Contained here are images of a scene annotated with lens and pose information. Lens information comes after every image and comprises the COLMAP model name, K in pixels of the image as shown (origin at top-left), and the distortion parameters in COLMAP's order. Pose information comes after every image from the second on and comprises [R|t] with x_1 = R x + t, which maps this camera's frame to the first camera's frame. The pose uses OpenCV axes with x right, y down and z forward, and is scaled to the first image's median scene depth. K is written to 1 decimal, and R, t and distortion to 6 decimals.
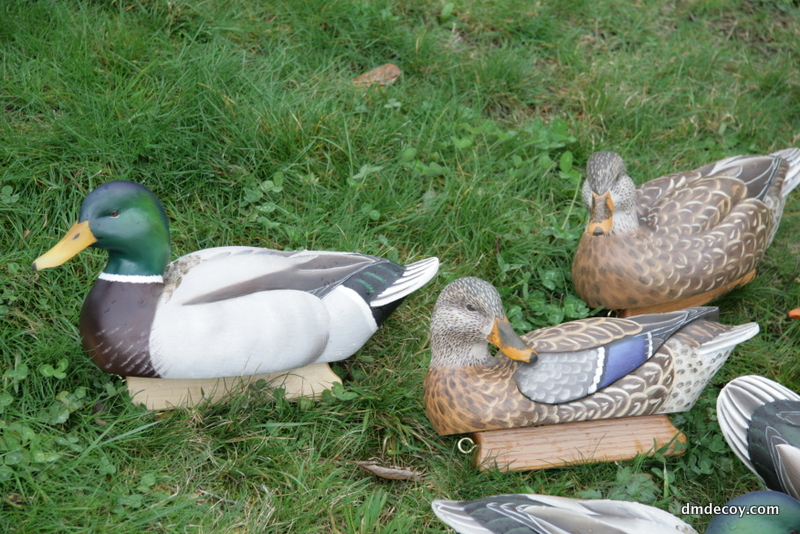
lens RADIAL K [[2754.8, 0, 399.2], [0, 2754.8, 267.1], [0, 0, 1]] dist [0.788183, 0.000000]
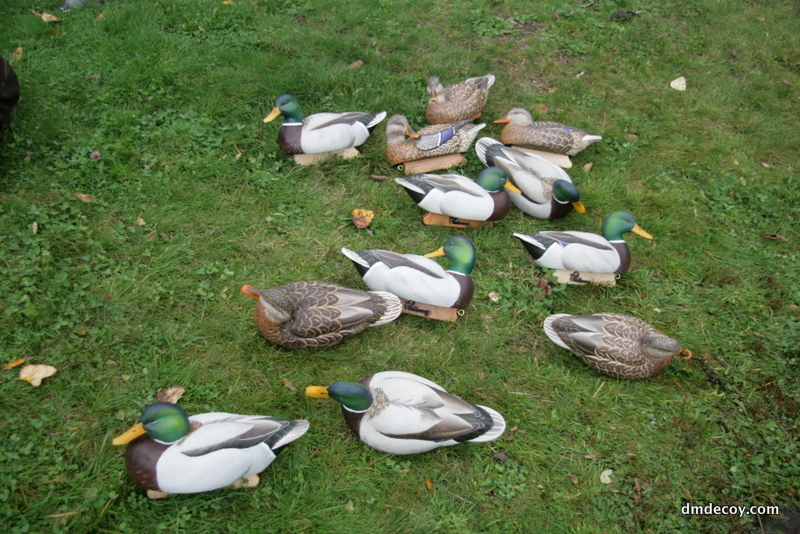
lens RADIAL K [[1034.6, 0, 401.8], [0, 1034.6, 267.5], [0, 0, 1]] dist [0.085574, 0.000000]
pose [[0.992929, -0.103416, 0.058288, -0.056455], [0.098970, 0.992289, 0.074610, 0.089041], [-0.065554, -0.068314, 0.995508, -0.209030]]
